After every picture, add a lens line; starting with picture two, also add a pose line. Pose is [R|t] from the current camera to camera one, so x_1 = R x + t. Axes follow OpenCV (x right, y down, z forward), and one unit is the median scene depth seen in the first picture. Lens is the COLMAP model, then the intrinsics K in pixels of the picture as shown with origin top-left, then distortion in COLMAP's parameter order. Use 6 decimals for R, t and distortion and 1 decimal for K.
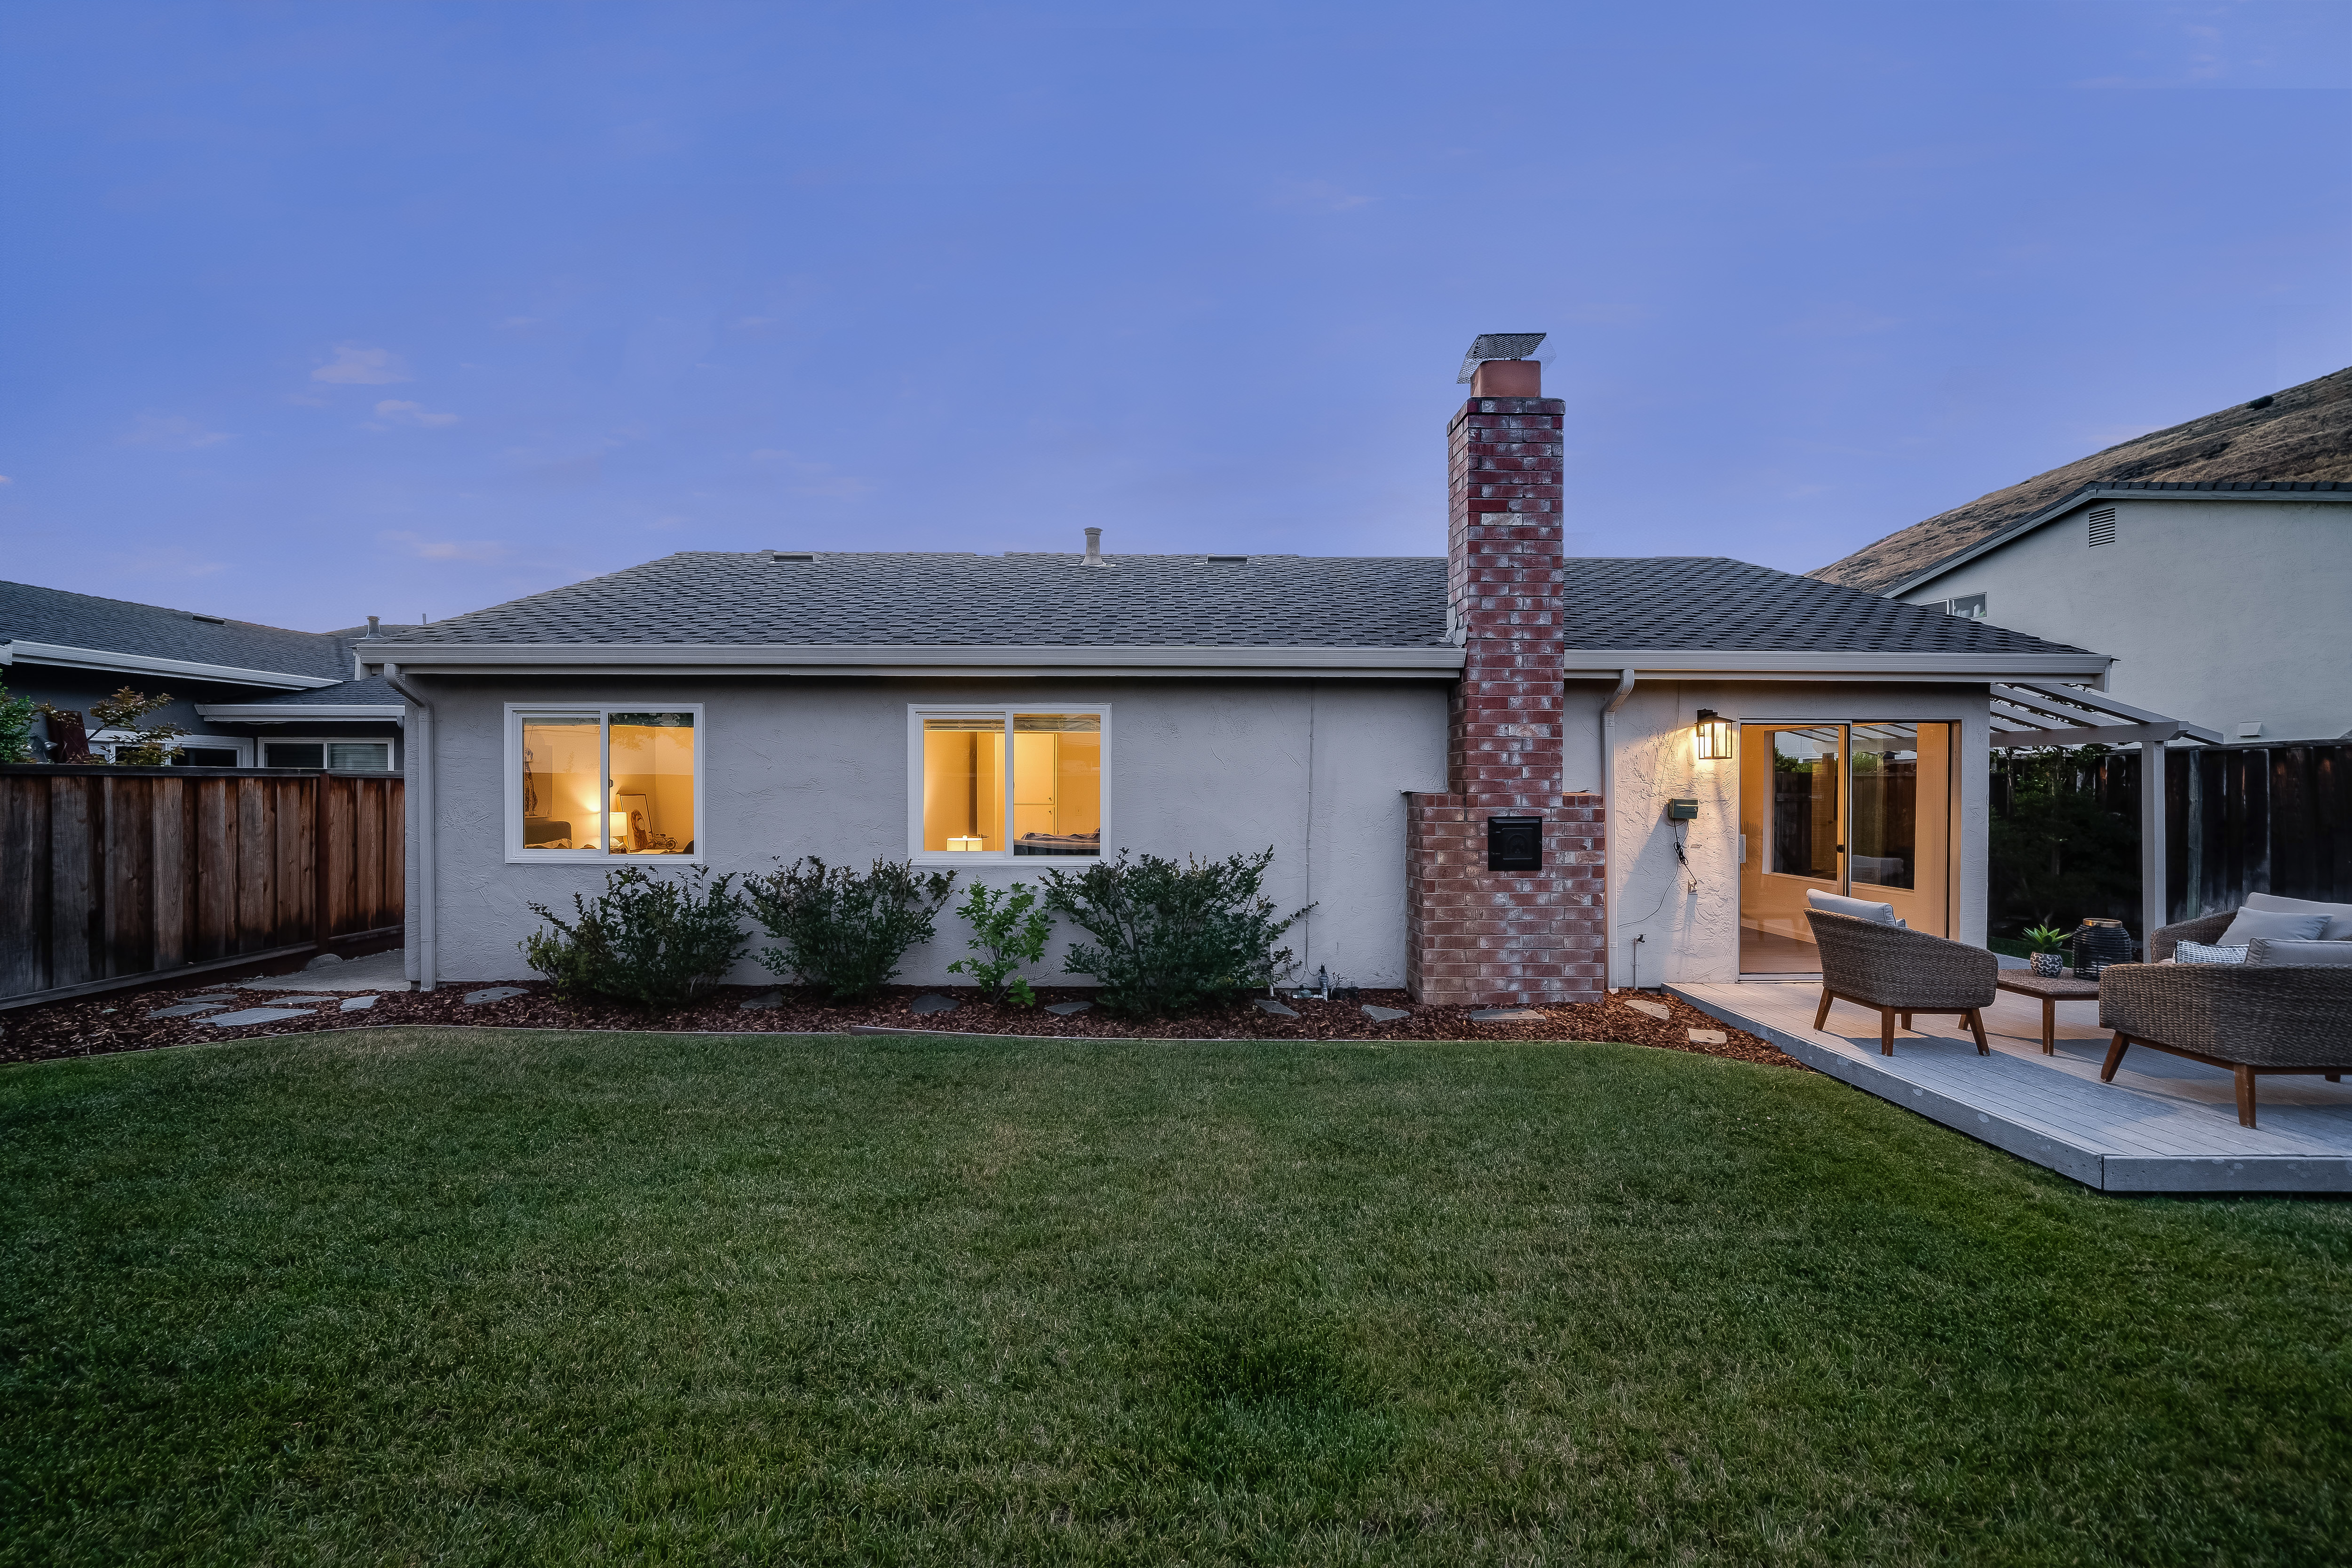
lens RADIAL K [[898.5, 0, 1128.2], [0, 898.5, 790.1], [0, 0, 1]] dist [-0.025873, -0.000251]
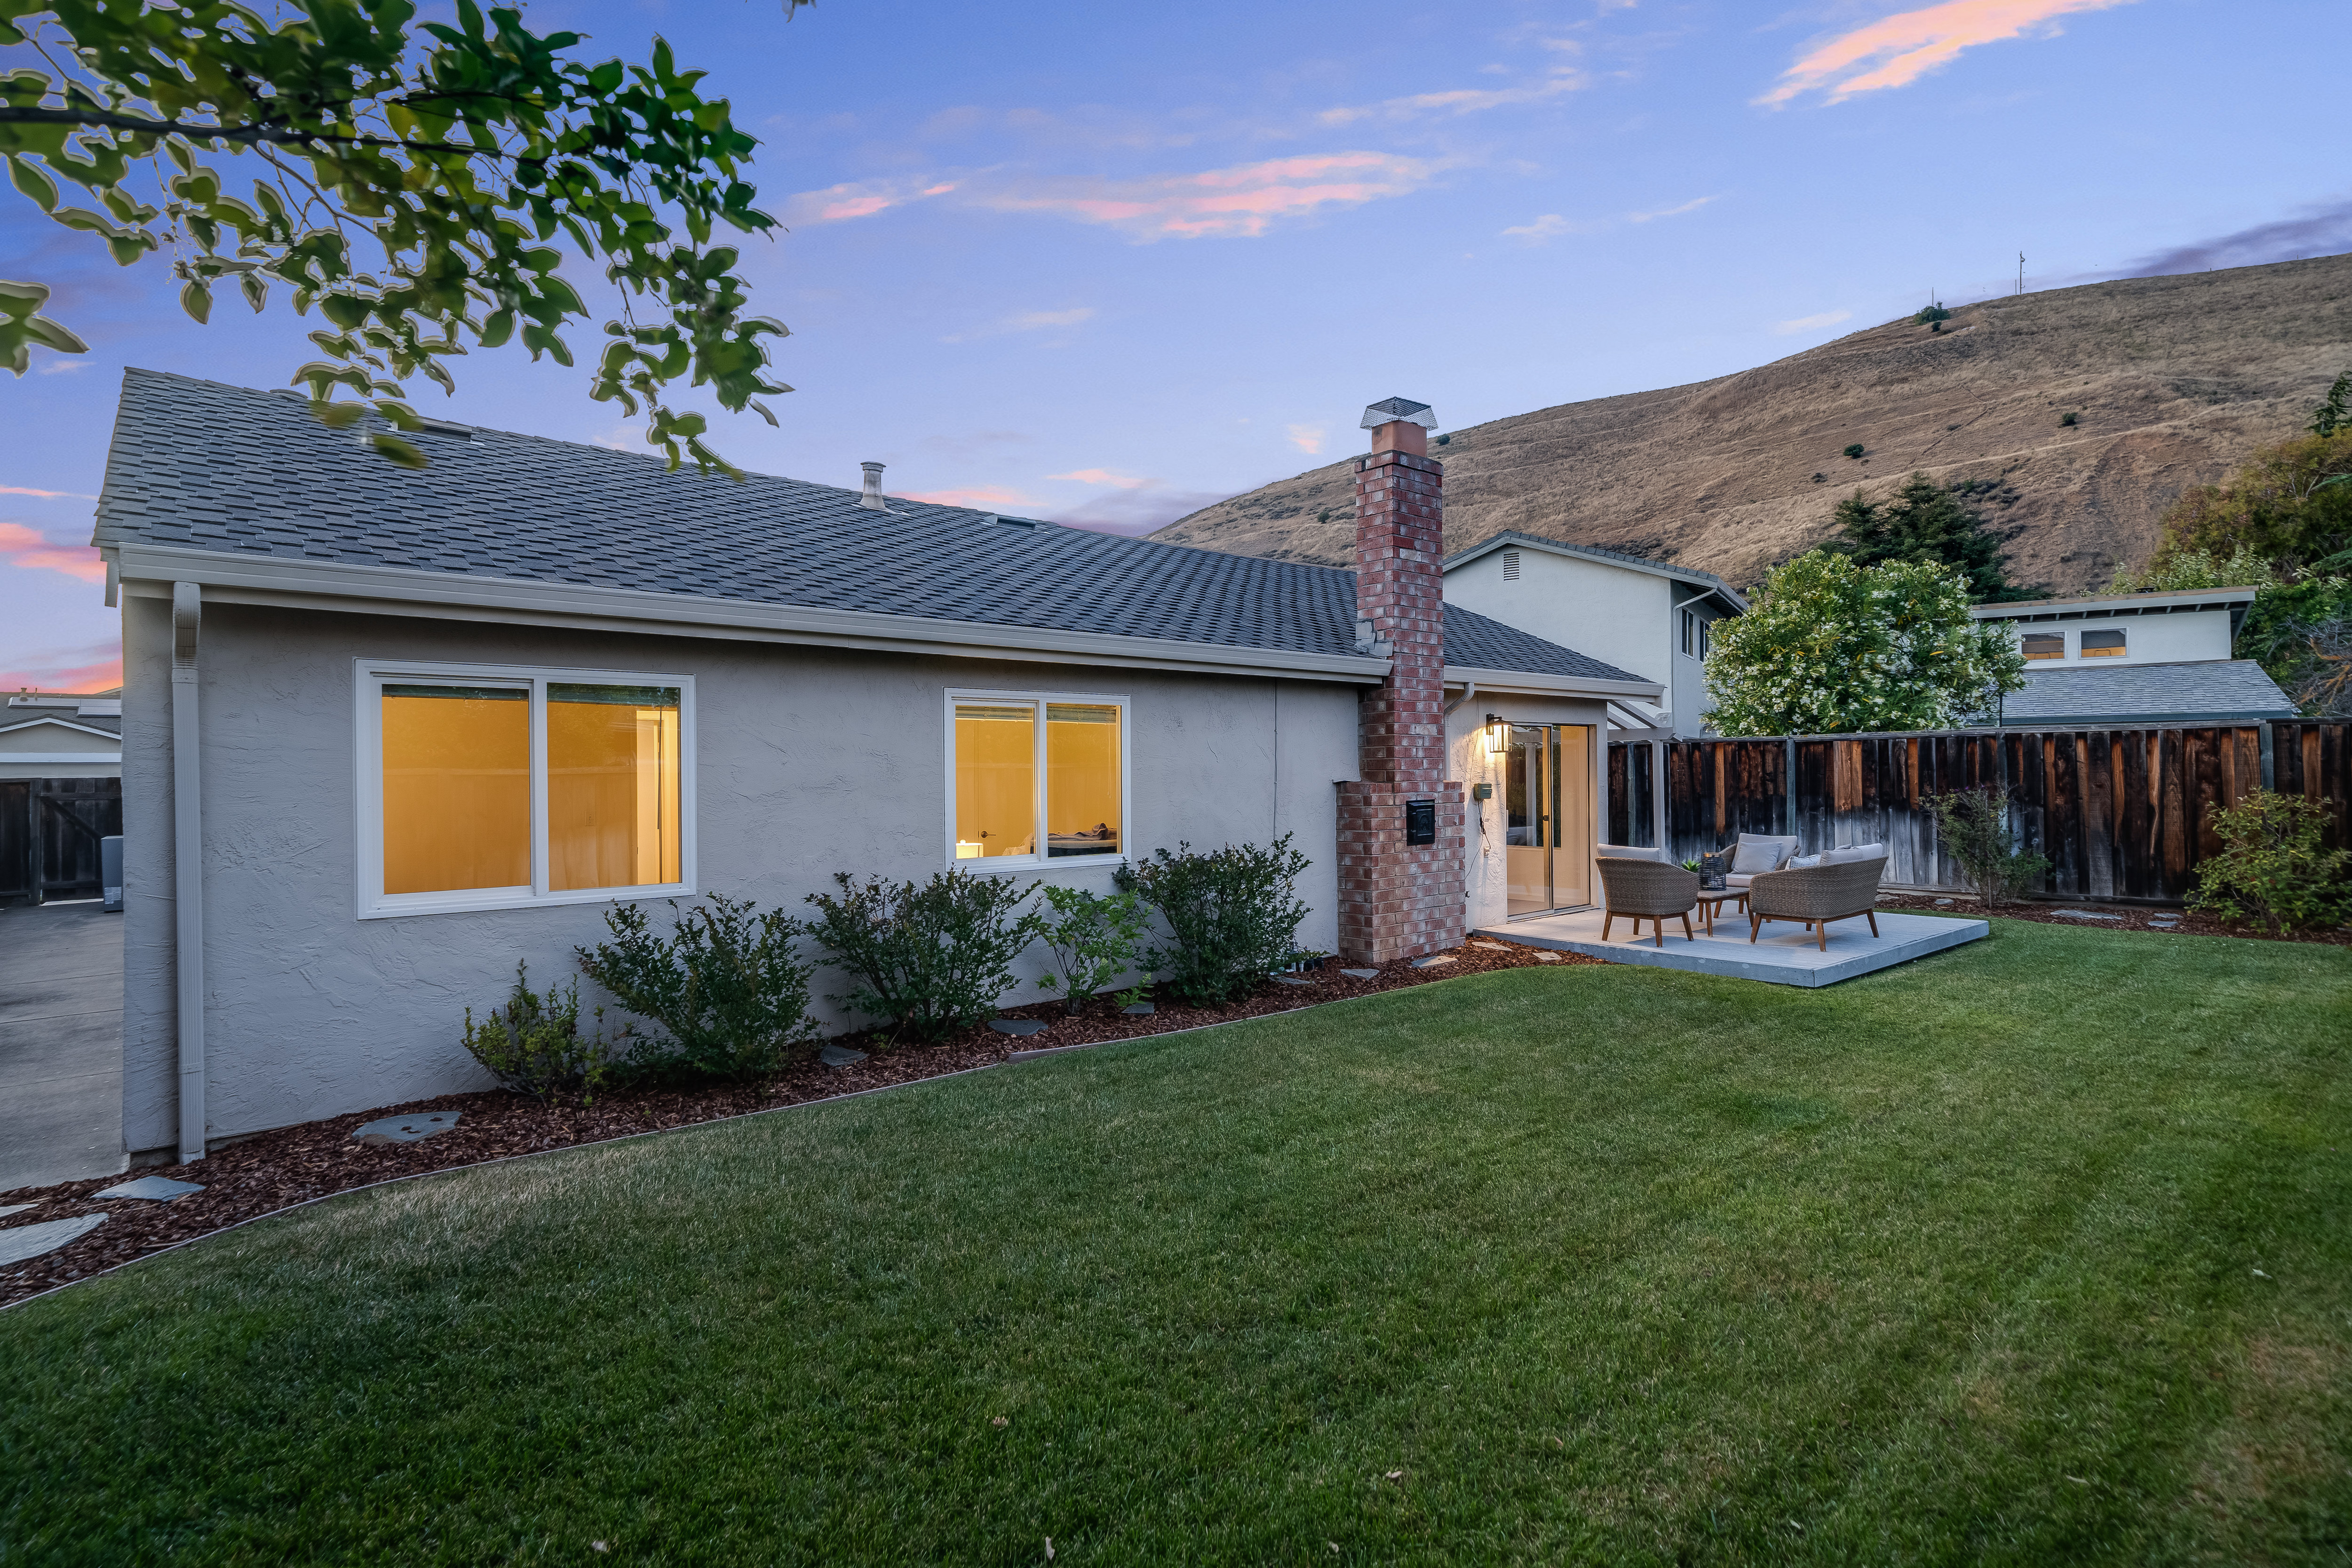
lens RADIAL K [[1214.6, 0, 1244.2], [0, 1214.6, 762.2], [0, 0, 1]] dist [0.000878, -0.000114]
pose [[0.721927, -0.004857, 0.691952, -0.884064], [0.015320, 0.999842, -0.008965, -0.010807], [-0.691800, 0.017072, 0.721887, -0.029599]]
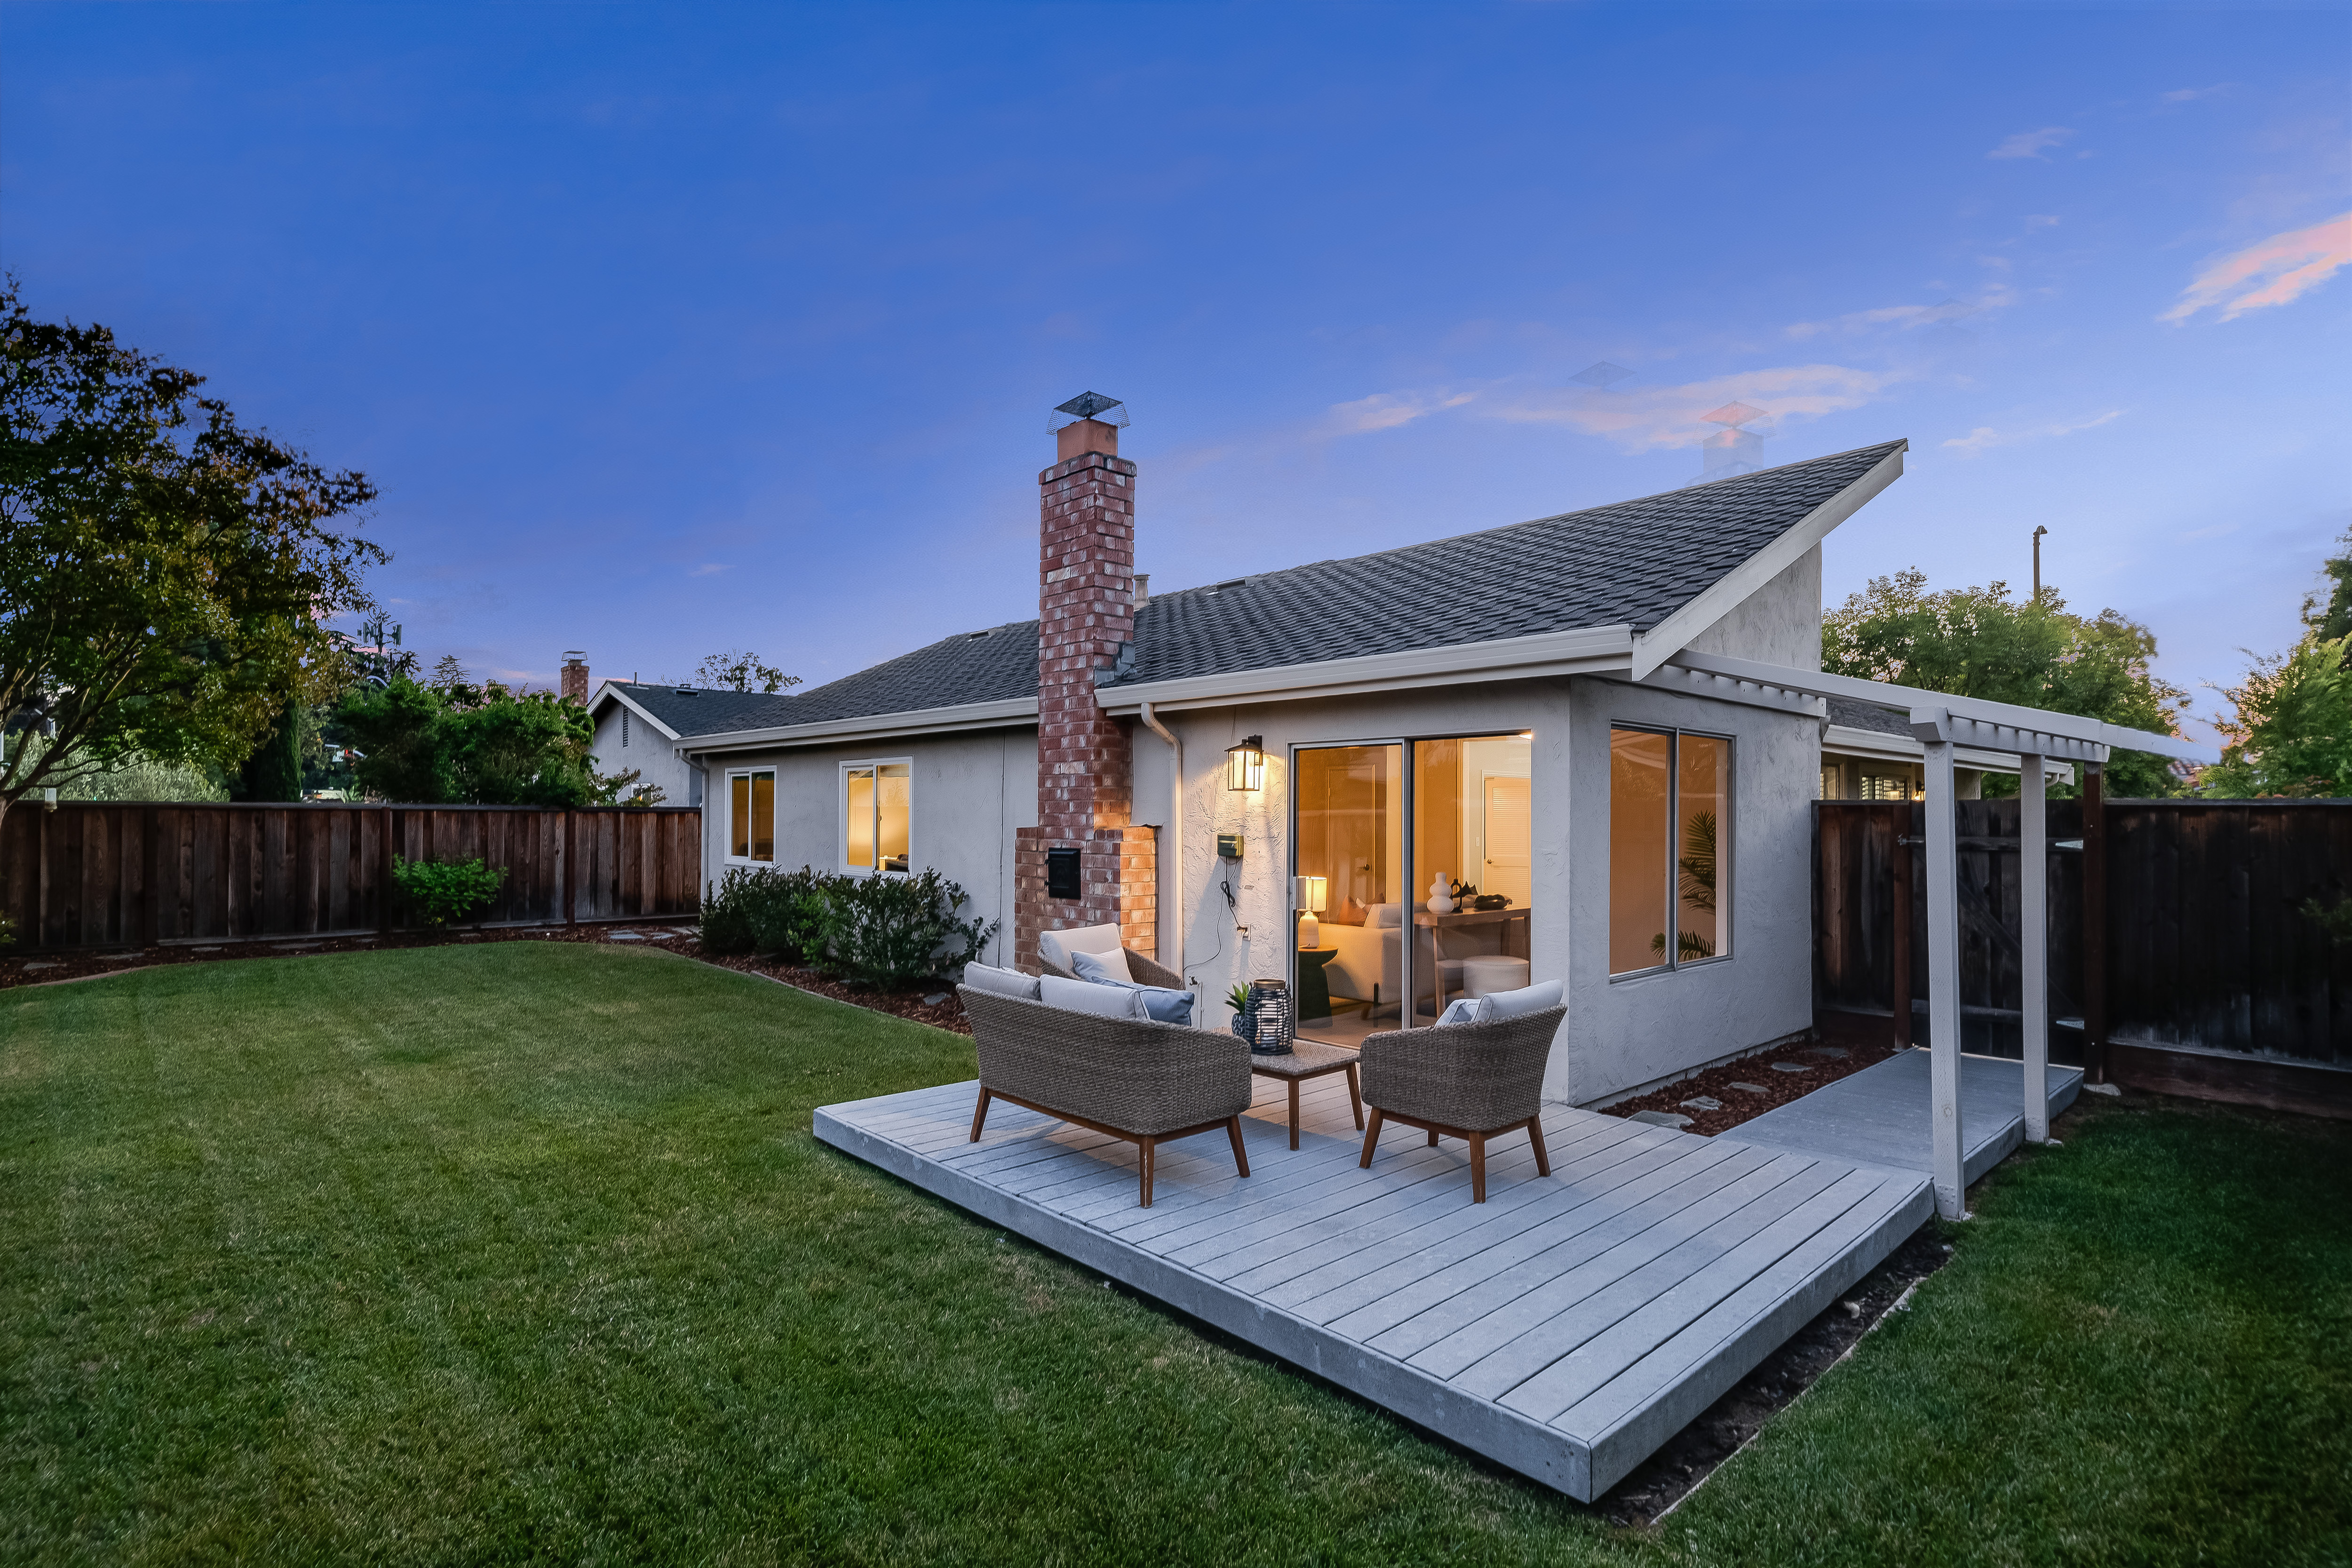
lens RADIAL K [[1128.4, 0, 1129.1], [0, 1128.4, 804.4], [0, 0, 1]] dist [0.018475, -0.000145]
pose [[0.660512, -0.006771, -0.750785, 1.503725], [-0.009961, 0.999792, -0.017780, 0.000393], [0.750750, 0.019223, 0.660307, 0.158350]]
